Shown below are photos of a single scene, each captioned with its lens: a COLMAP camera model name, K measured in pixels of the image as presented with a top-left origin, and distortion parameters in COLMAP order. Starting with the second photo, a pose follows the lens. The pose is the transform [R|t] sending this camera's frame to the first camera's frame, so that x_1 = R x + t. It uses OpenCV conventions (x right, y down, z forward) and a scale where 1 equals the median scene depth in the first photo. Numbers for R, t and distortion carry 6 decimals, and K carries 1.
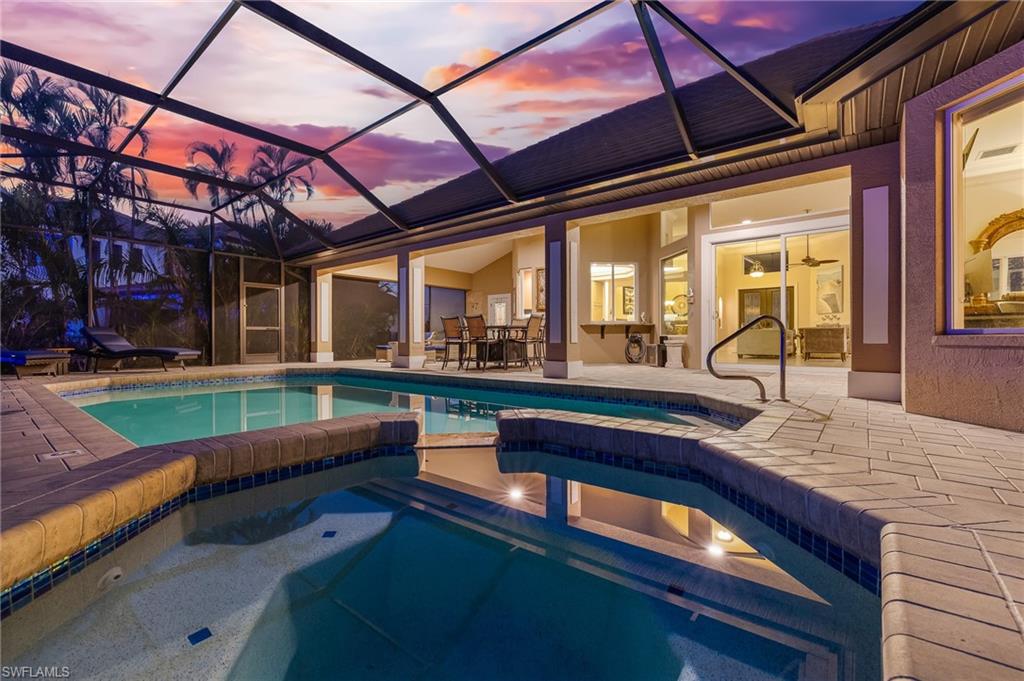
lens RADIAL K [[437.6, 0, 539.3], [0, 437.6, 341.4], [0, 0, 1]] dist [-0.000131, 0.000136]
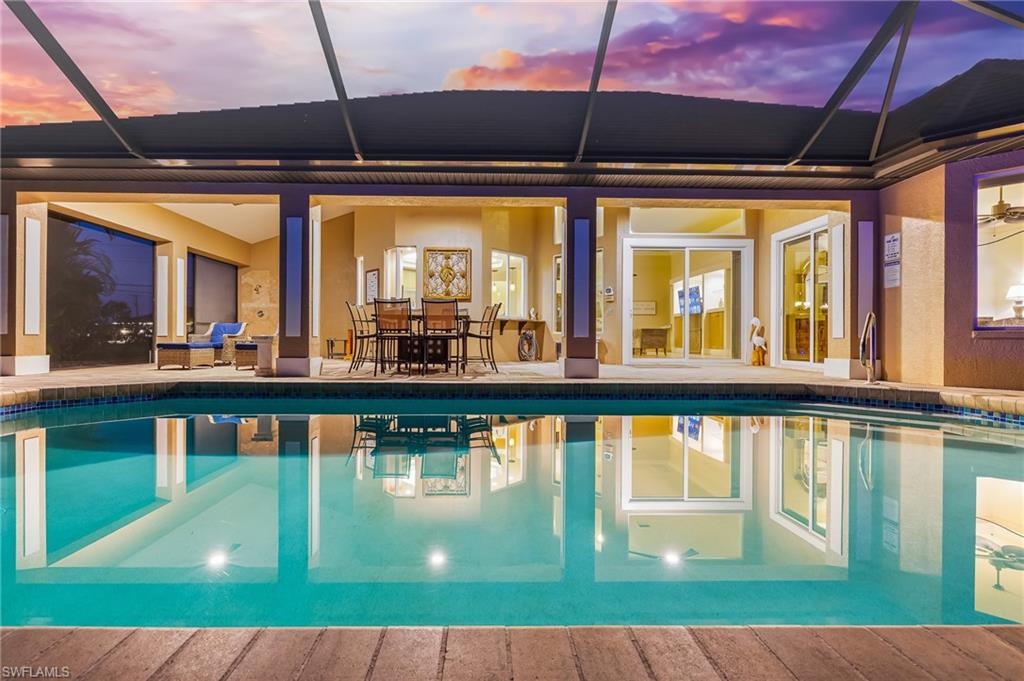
lens RADIAL K [[445.9, 0, 495.2], [0, 445.9, 340.2], [0, 0, 1]] dist [0.000151, 0.000137]
pose [[0.793669, 0.005674, 0.608323, -0.472673], [-0.003367, 0.999982, -0.004935, 0.010912], [-0.608340, 0.001868, 0.793674, 0.309450]]
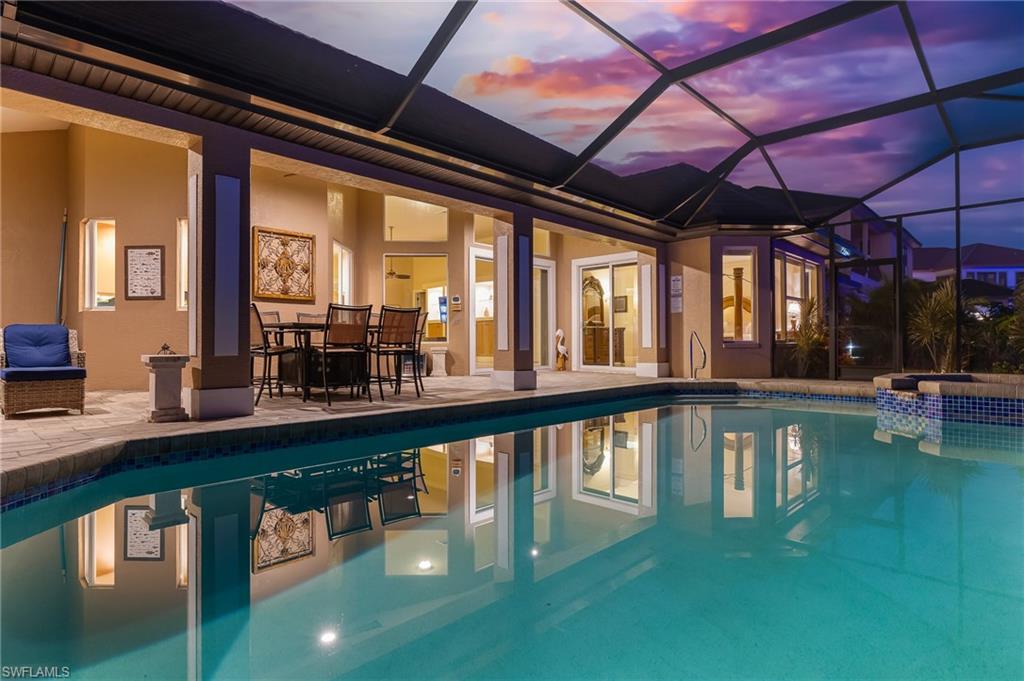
lens RADIAL K [[541.6, 0, 512.0], [0, 541.6, 340.5], [0, 0, 1]] dist [-0.001162, -0.000067]
pose [[0.129880, 0.008112, 0.991497, -0.791942], [0.008196, 0.999924, -0.009255, -0.004454], [-0.991496, 0.009328, 0.129803, 0.664532]]
